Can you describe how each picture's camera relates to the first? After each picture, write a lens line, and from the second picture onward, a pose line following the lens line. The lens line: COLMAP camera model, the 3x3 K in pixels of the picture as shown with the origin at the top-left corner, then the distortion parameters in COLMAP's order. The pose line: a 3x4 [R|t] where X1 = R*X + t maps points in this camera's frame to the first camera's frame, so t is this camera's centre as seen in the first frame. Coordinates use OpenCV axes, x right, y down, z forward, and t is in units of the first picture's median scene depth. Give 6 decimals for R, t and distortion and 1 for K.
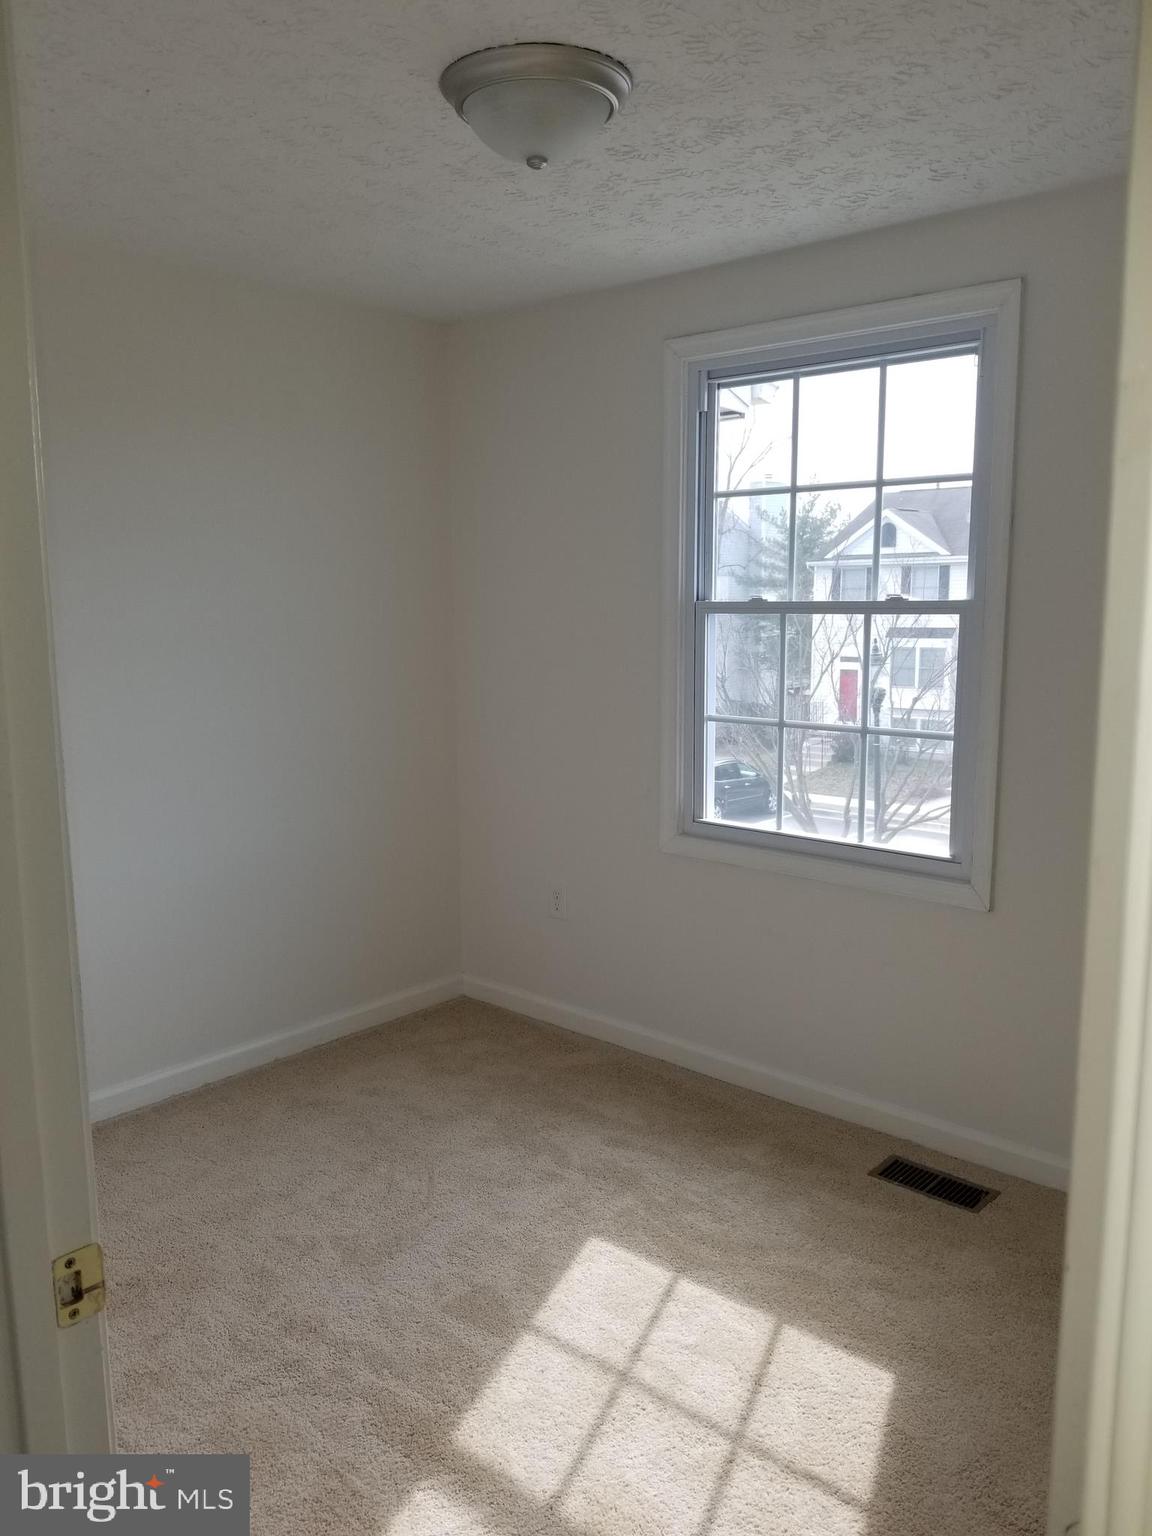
lens RADIAL K [[1211.8, 0, 569.2], [0, 1211.8, 753.7], [0, 0, 1]] dist [0.060309, -0.117346]
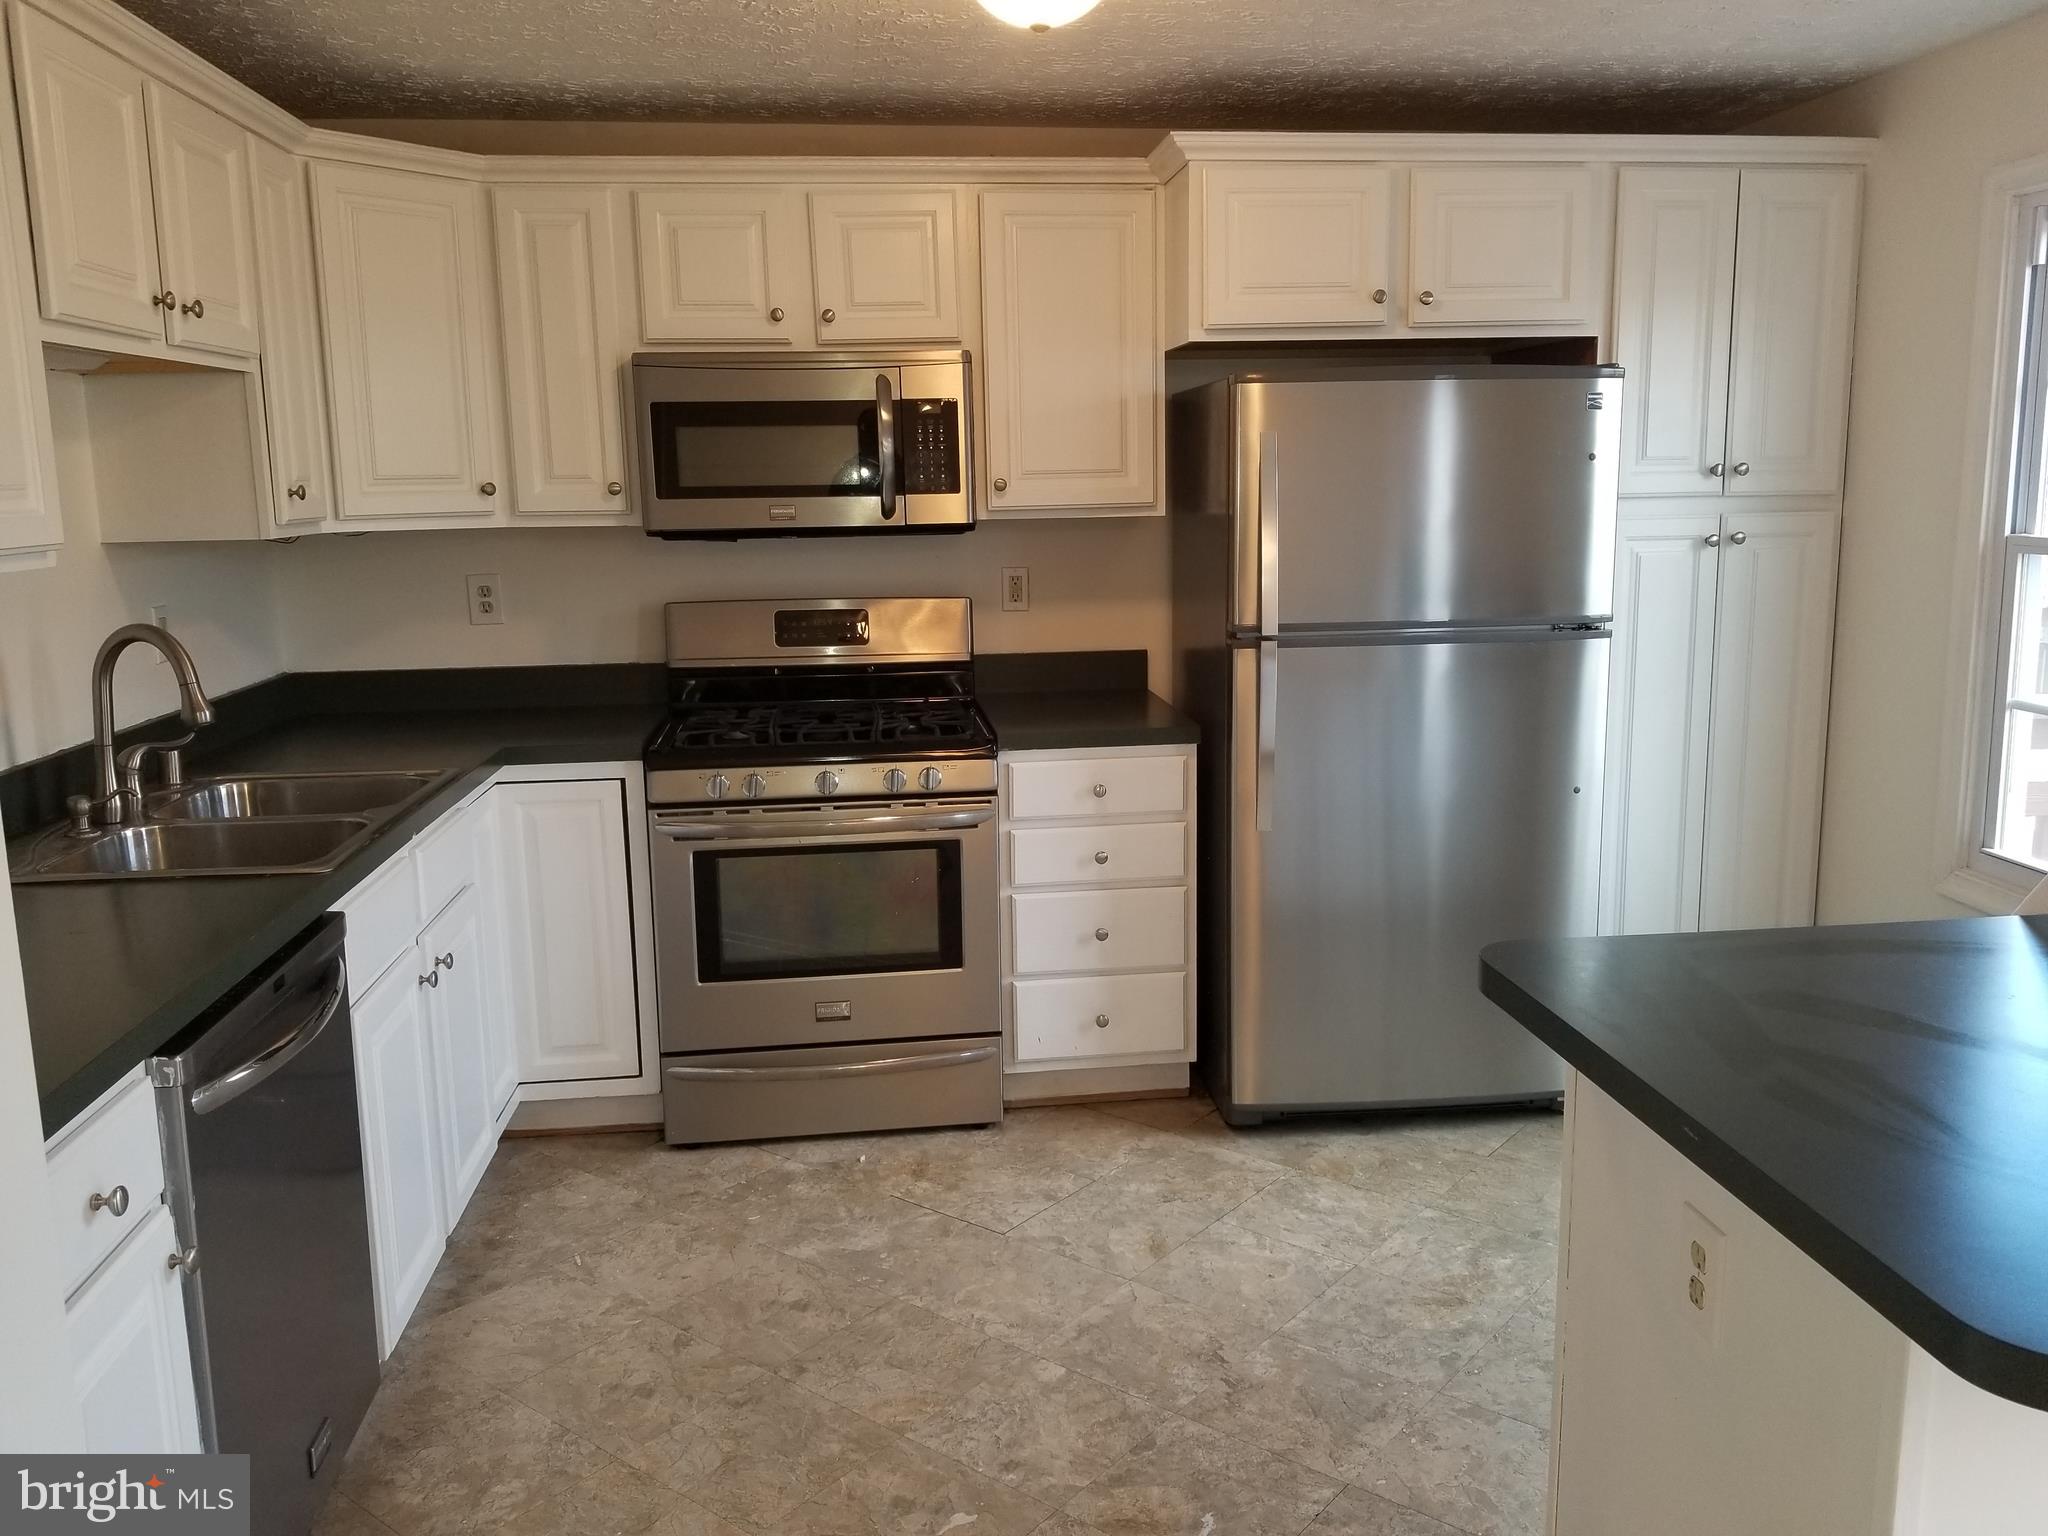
lens RADIAL K [[1615.8, 0, 1060.3], [0, 1615.8, 756.7], [0, 0, 1]] dist [0.060309, -0.117346]
pose [[0.709141, 0.121854, -0.694457, 0.388174], [-0.110789, 0.991975, 0.060927, 0.003422], [0.696308, 0.033732, 0.716950, -0.042499]]
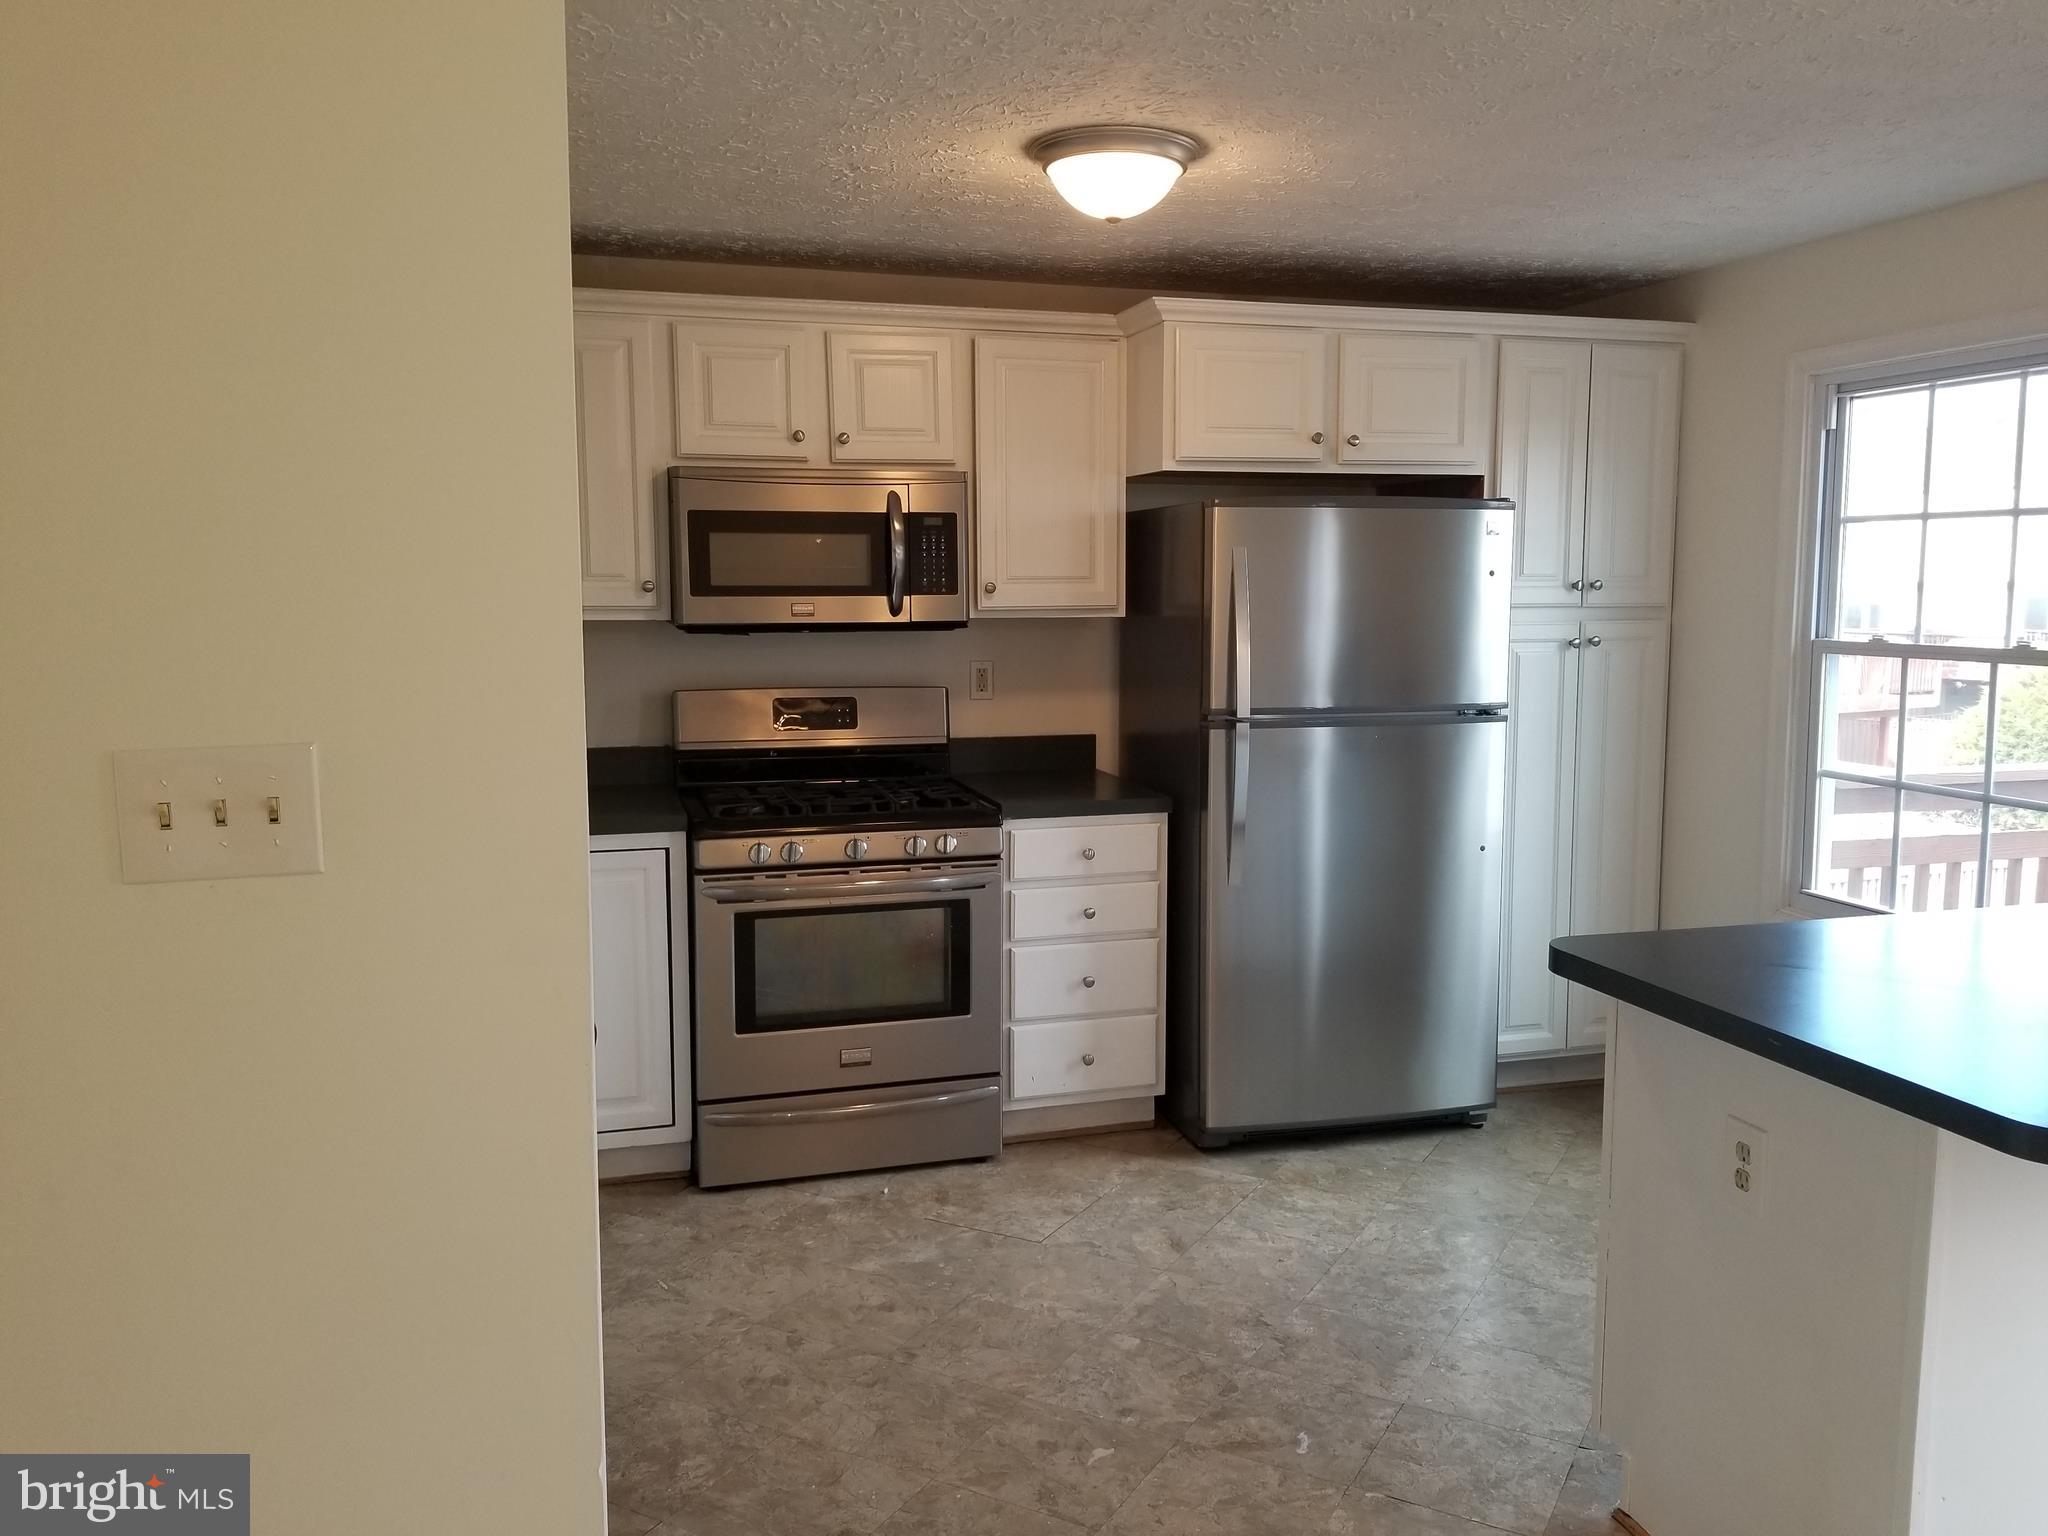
lens RADIAL K [[1615.8, 0, 1067.8], [0, 1615.8, 755.9], [0, 0, 1]] dist [0.060309, -0.117346]
pose [[0.819755, 0.073179, -0.568020, 0.343583], [-0.105520, 0.994122, -0.024211, 0.044076], [0.562910, 0.079785, 0.822658, -0.270653]]
